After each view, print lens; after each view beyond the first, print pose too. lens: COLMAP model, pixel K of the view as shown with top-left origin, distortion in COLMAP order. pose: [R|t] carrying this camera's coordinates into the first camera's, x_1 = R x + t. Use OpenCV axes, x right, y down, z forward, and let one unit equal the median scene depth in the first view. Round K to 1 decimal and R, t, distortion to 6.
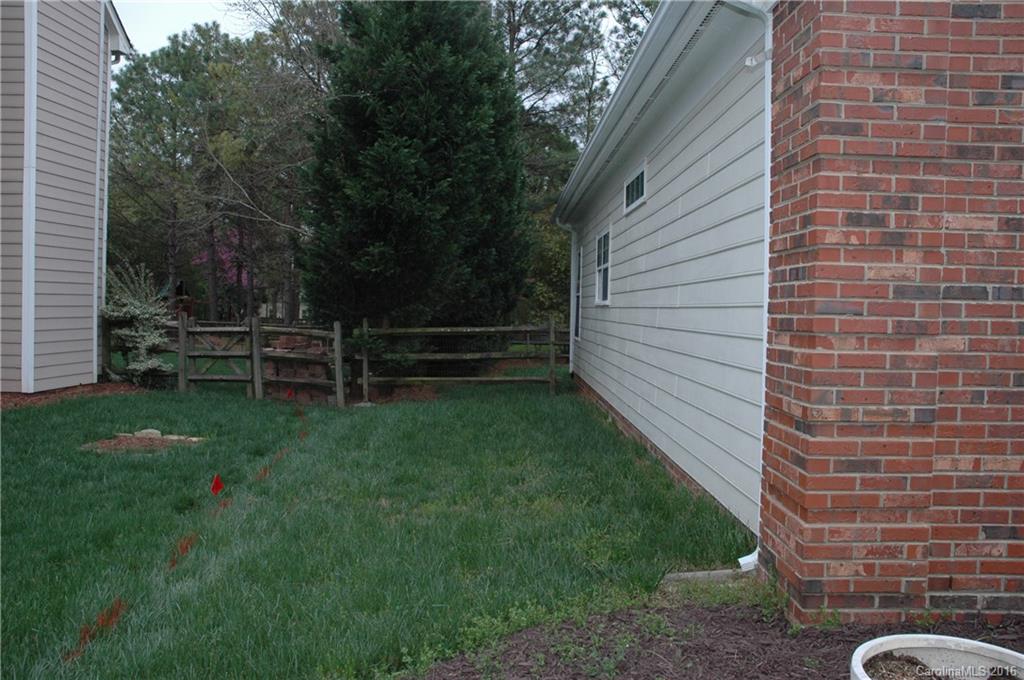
lens RADIAL K [[823.6, 0, 510.8], [0, 823.6, 340.4], [0, 0, 1]] dist [-0.080622, -0.006632]
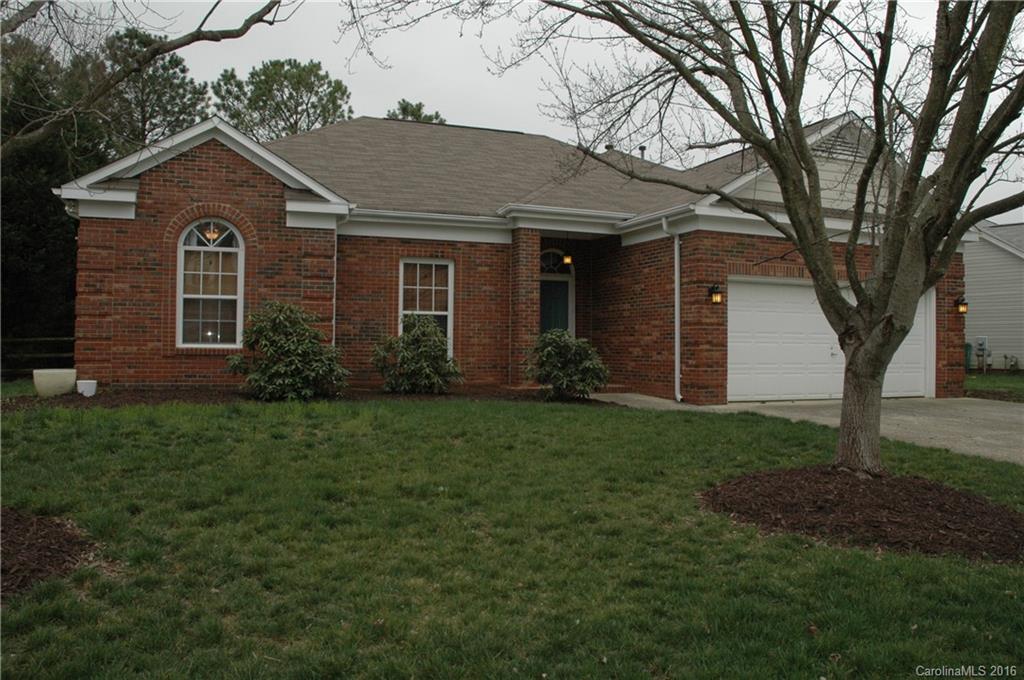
lens RADIAL K [[823.6, 0, 512.7], [0, 823.6, 337.9], [0, 0, 1]] dist [-0.080622, -0.006632]
pose [[0.936689, -0.002807, 0.350150, 0.974924], [0.018193, 0.999007, -0.040660, 0.294387], [-0.349689, 0.044456, 0.935811, -3.284420]]
